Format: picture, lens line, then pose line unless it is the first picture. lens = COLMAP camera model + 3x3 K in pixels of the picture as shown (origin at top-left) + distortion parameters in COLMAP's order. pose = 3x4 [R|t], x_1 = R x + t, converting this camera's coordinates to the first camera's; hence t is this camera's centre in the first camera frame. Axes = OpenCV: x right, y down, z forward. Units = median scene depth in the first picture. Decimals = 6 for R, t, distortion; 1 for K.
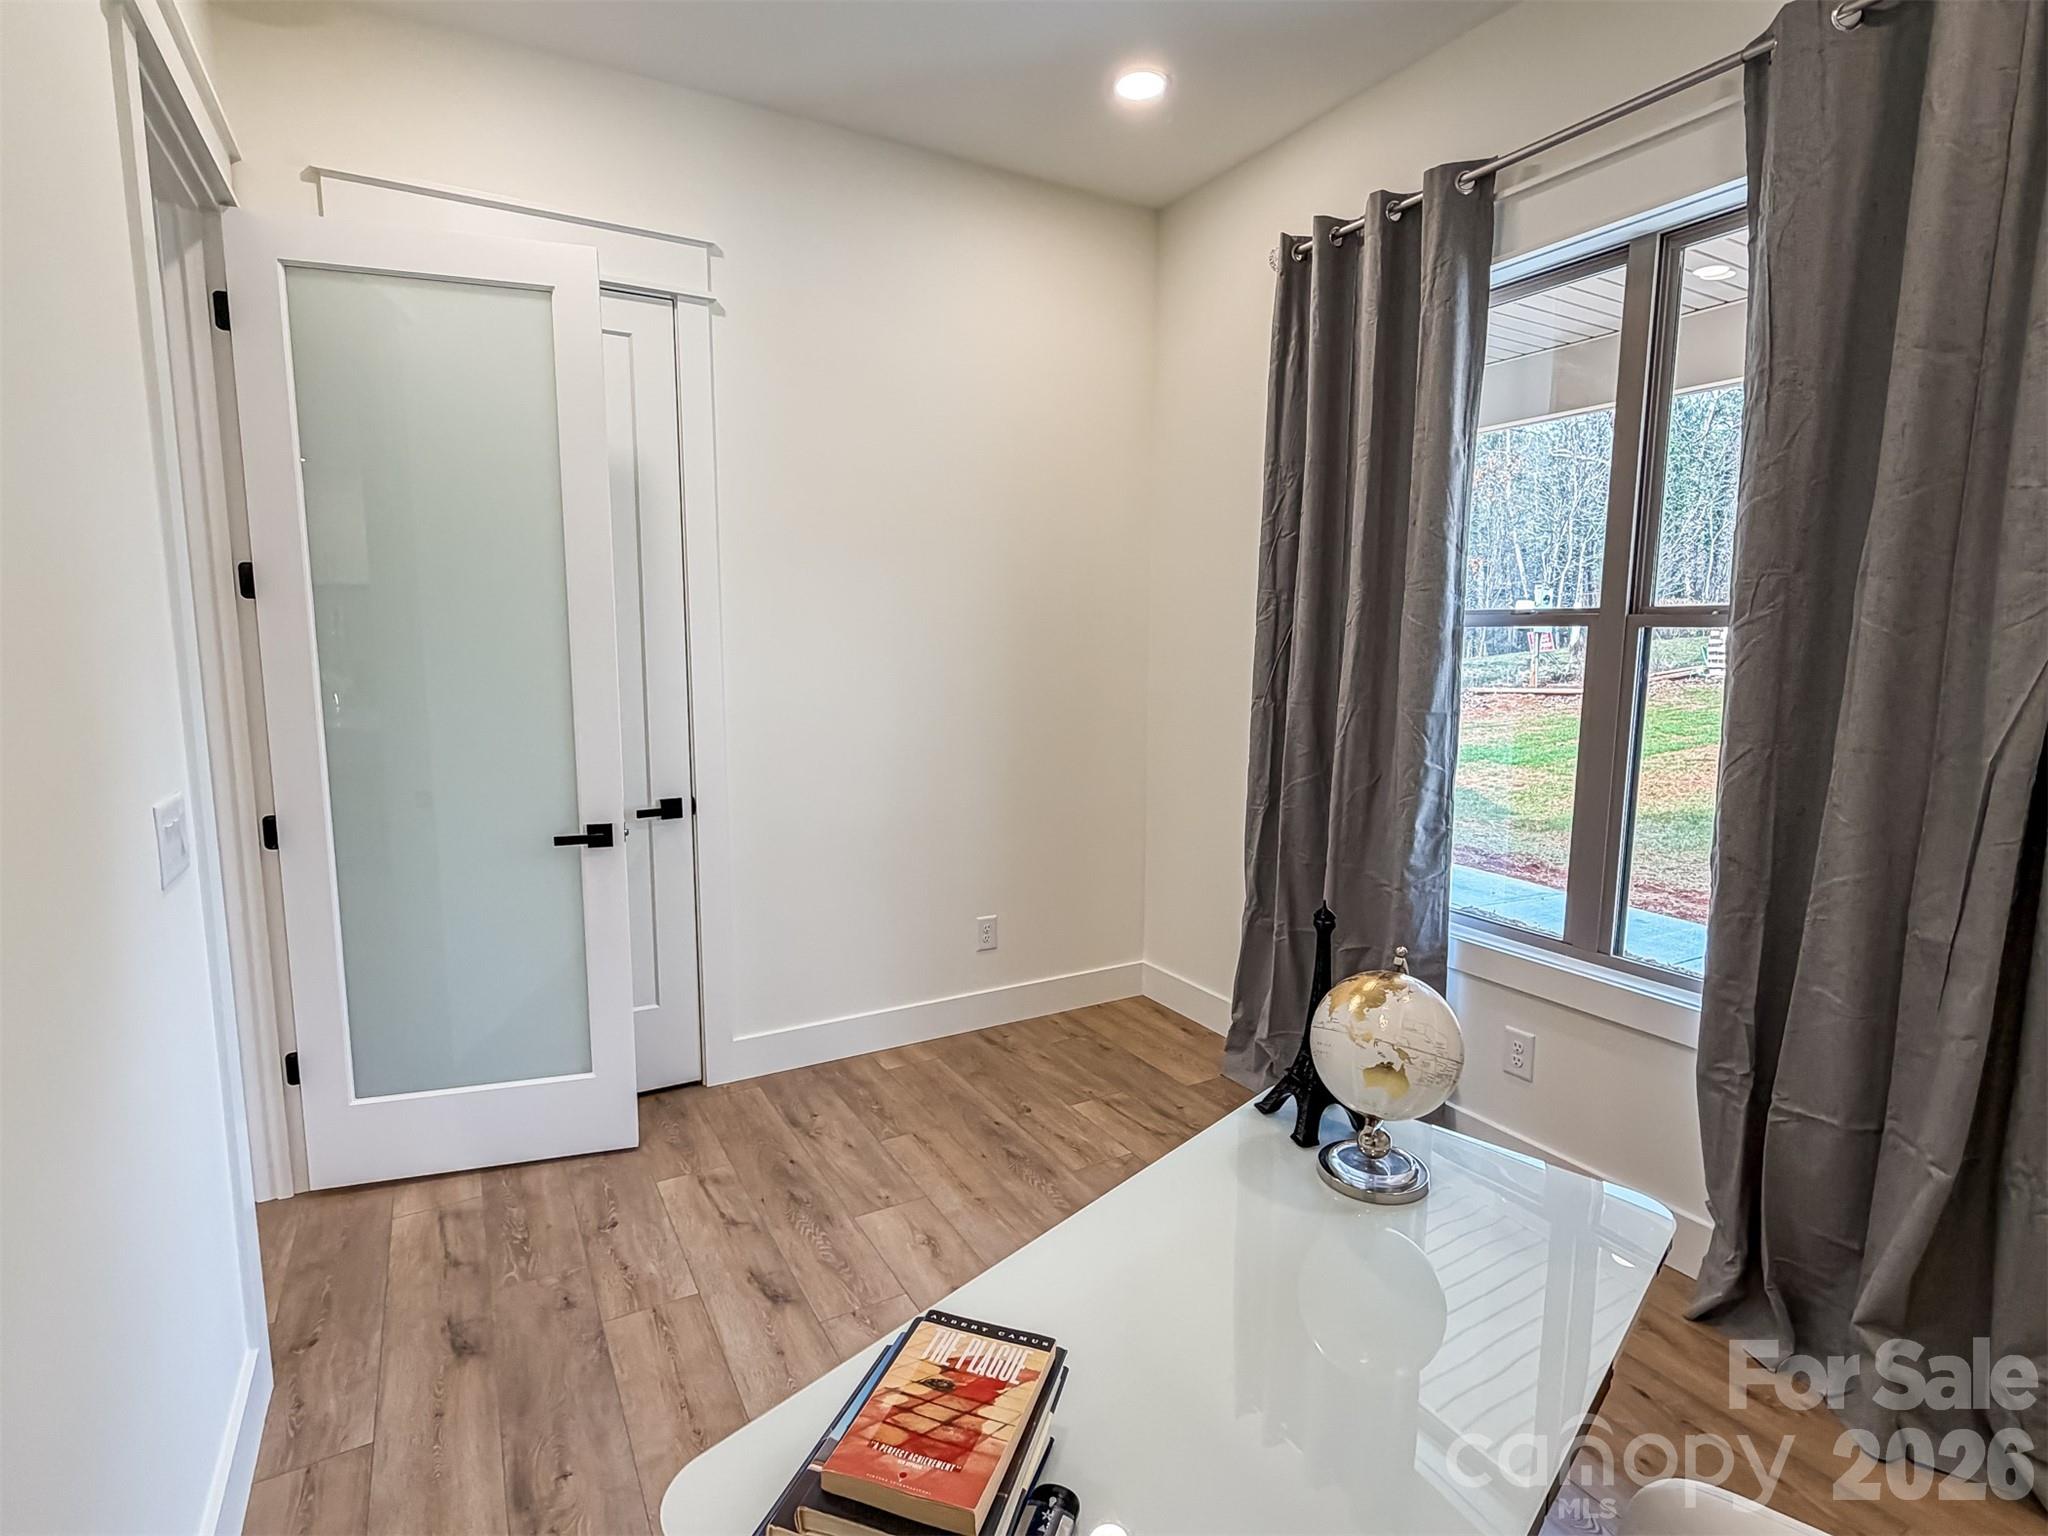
lens RADIAL K [[1001.3, 0, 1015.0], [0, 1001.3, 770.0], [0, 0, 1]] dist [-0.003201, -0.000125]
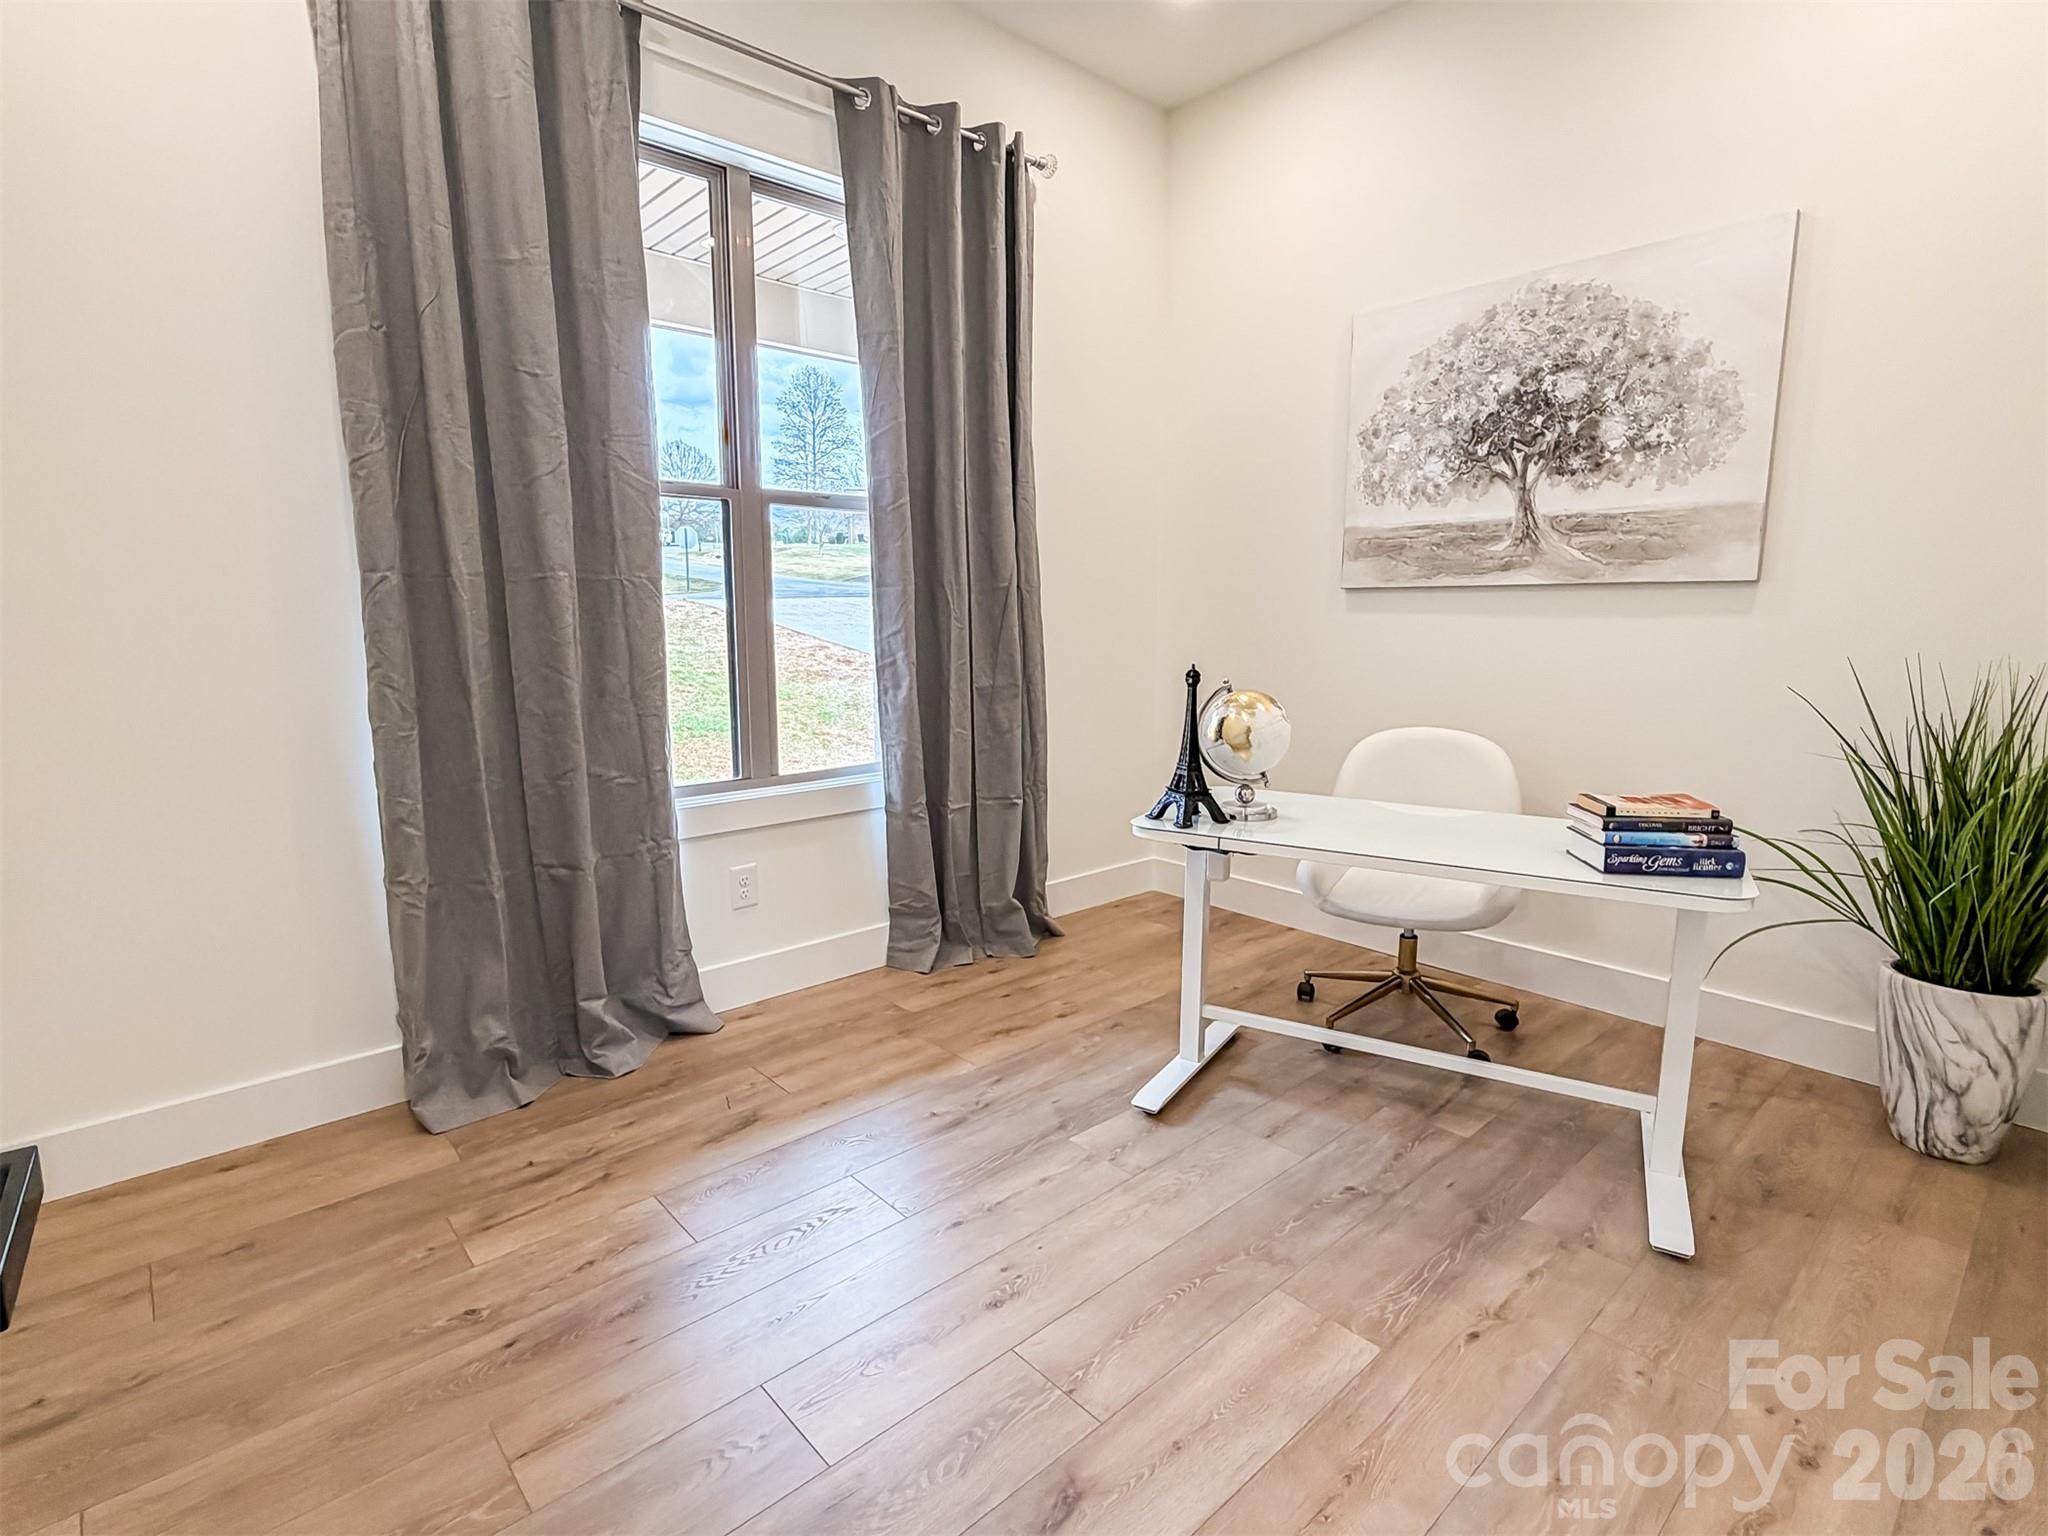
lens RADIAL K [[1001.3, 0, 1015.5], [0, 1001.3, 769.6], [0, 0, 1]] dist [-0.003201, -0.000125]
pose [[-0.203170, -0.165799, 0.965004, -0.560451], [0.126846, 0.972797, 0.193844, -0.021686], [-0.970892, 0.161790, -0.176612, 0.799587]]
